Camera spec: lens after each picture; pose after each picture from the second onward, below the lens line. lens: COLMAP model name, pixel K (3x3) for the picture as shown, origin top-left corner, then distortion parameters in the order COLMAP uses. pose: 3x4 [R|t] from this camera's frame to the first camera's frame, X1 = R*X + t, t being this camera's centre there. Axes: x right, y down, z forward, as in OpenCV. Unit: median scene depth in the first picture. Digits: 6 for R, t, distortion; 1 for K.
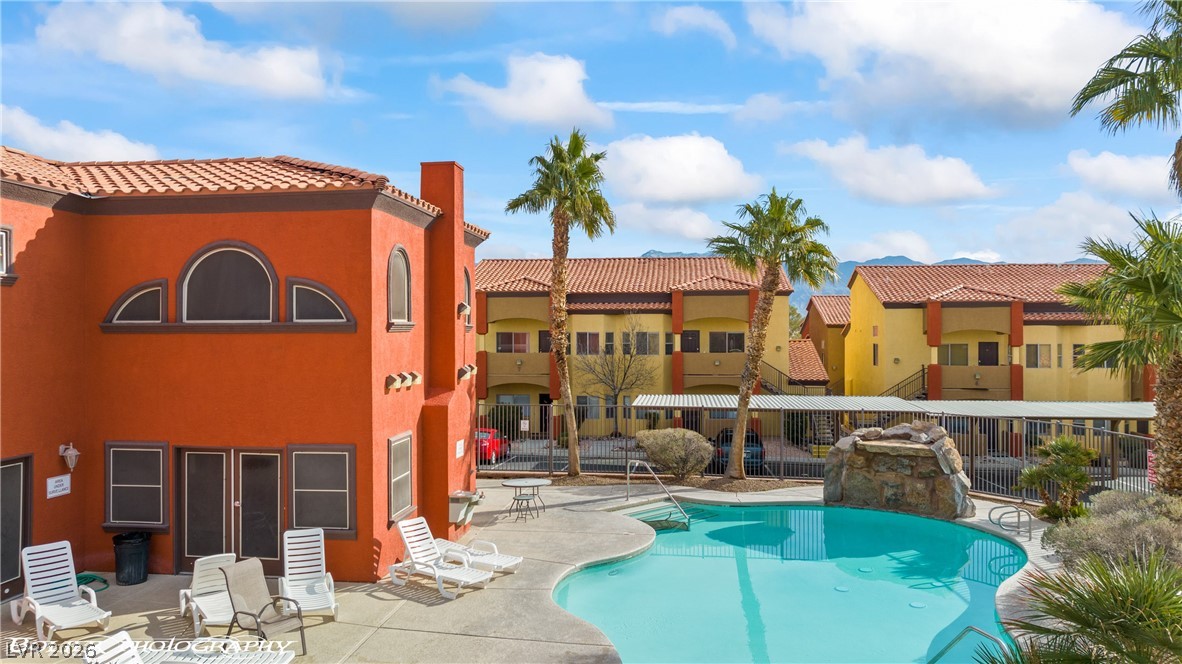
lens RADIAL K [[838.4, 0, 591.0], [0, 838.4, 332.0], [0, 0, 1]] dist [-0.009875, 0.000085]
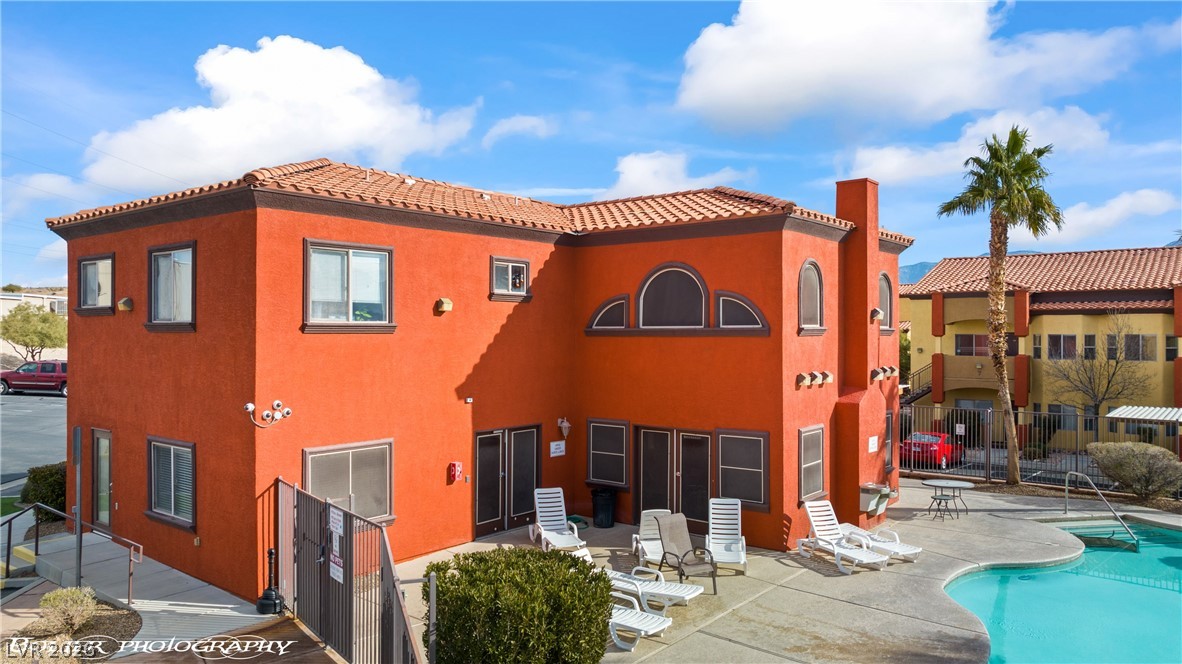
lens RADIAL K [[838.4, 0, 591.0], [0, 838.4, 332.0], [0, 0, 1]] dist [-0.009875, 0.000085]
pose [[0.851238, 0.001717, -0.524777, 0.113771], [-0.001922, 0.999998, 0.000155, -0.004991], [0.524776, 0.000877, 0.851240, -0.120622]]
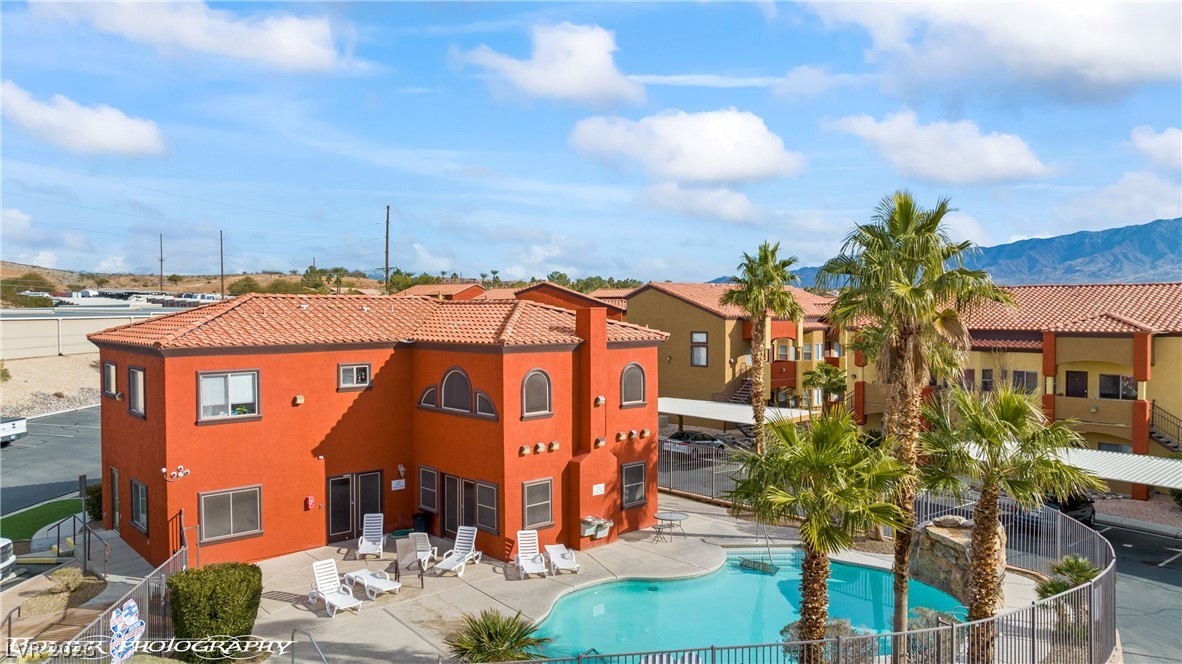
lens RADIAL K [[838.4, 0, 591.0], [0, 838.4, 332.0], [0, 0, 1]] dist [-0.009875, 0.000085]
pose [[0.759350, 0.020124, -0.650371, 0.967370], [0.000306, 0.999510, 0.031284, -0.233395], [0.650683, -0.023954, 0.758972, -0.217405]]
